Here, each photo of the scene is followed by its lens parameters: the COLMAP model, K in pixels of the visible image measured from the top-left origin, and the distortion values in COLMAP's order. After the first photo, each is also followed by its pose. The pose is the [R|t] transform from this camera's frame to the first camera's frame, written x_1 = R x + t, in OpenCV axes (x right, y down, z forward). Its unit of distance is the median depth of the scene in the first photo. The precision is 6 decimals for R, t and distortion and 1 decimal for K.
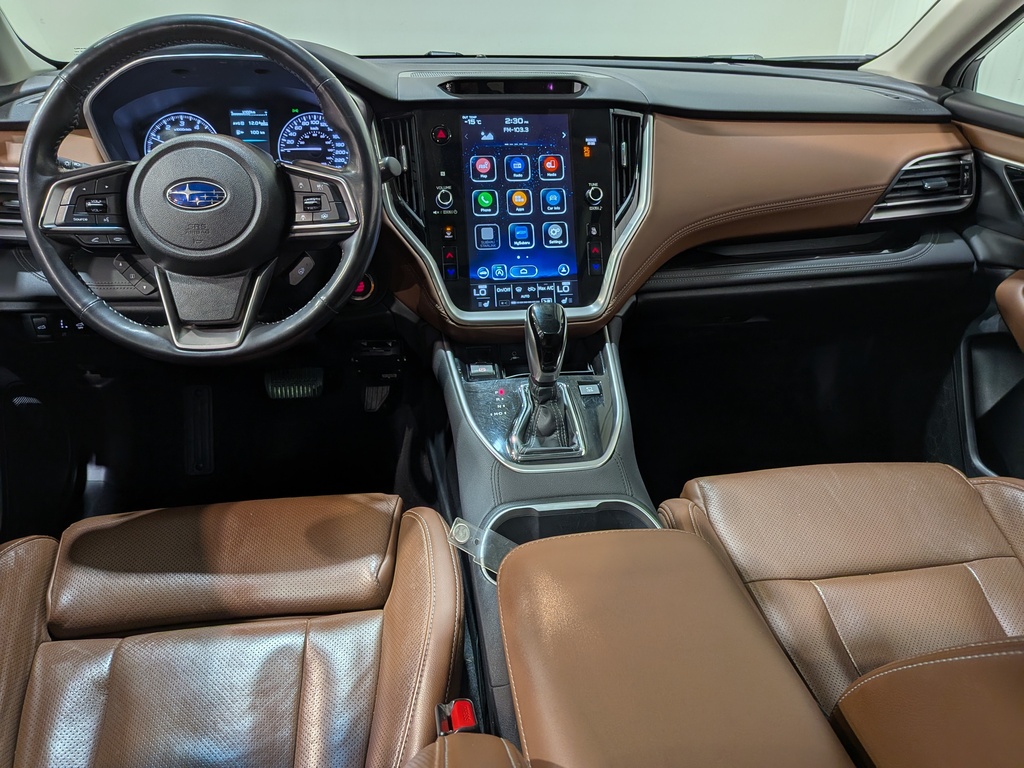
lens RADIAL K [[733.9, 0, 499.0], [0, 733.9, 383.6], [0, 0, 1]] dist [0.095215, -0.169748]
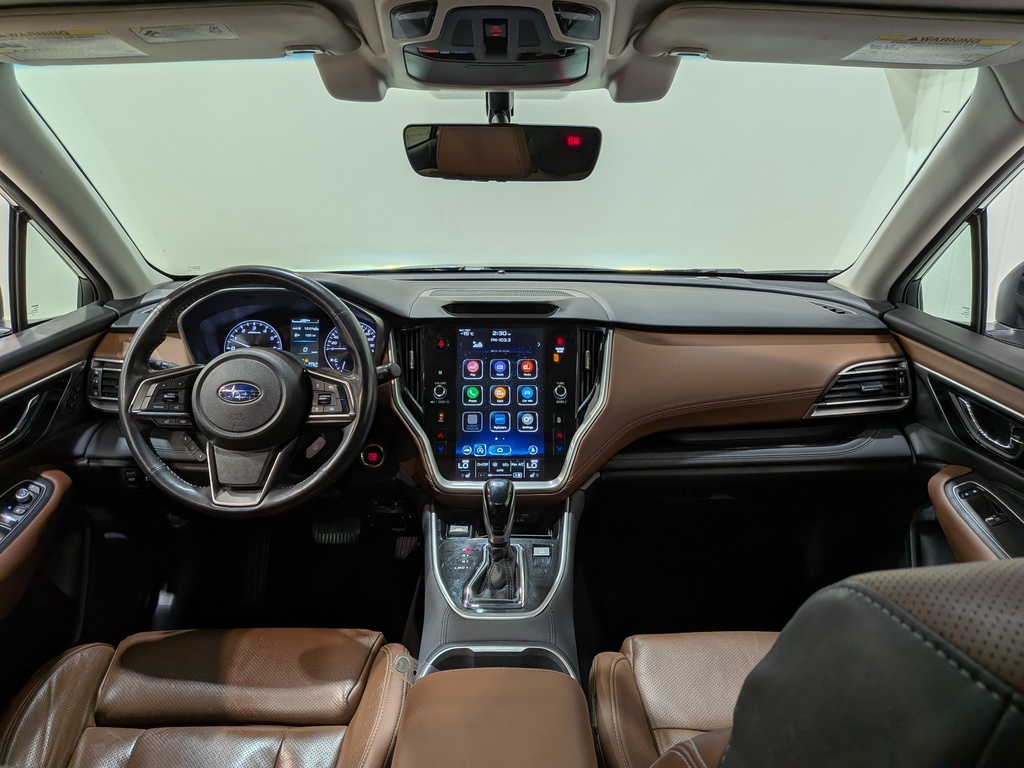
lens RADIAL K [[729.1, 0, 513.0], [0, 729.1, 406.2], [0, 0, 1]] dist [0.093919, -0.167365]
pose [[0.991534, 0.032483, -0.125722, 0.207604], [-0.053105, 0.984973, -0.164338, -0.025412], [0.118495, 0.169623, 0.978359, -0.209467]]
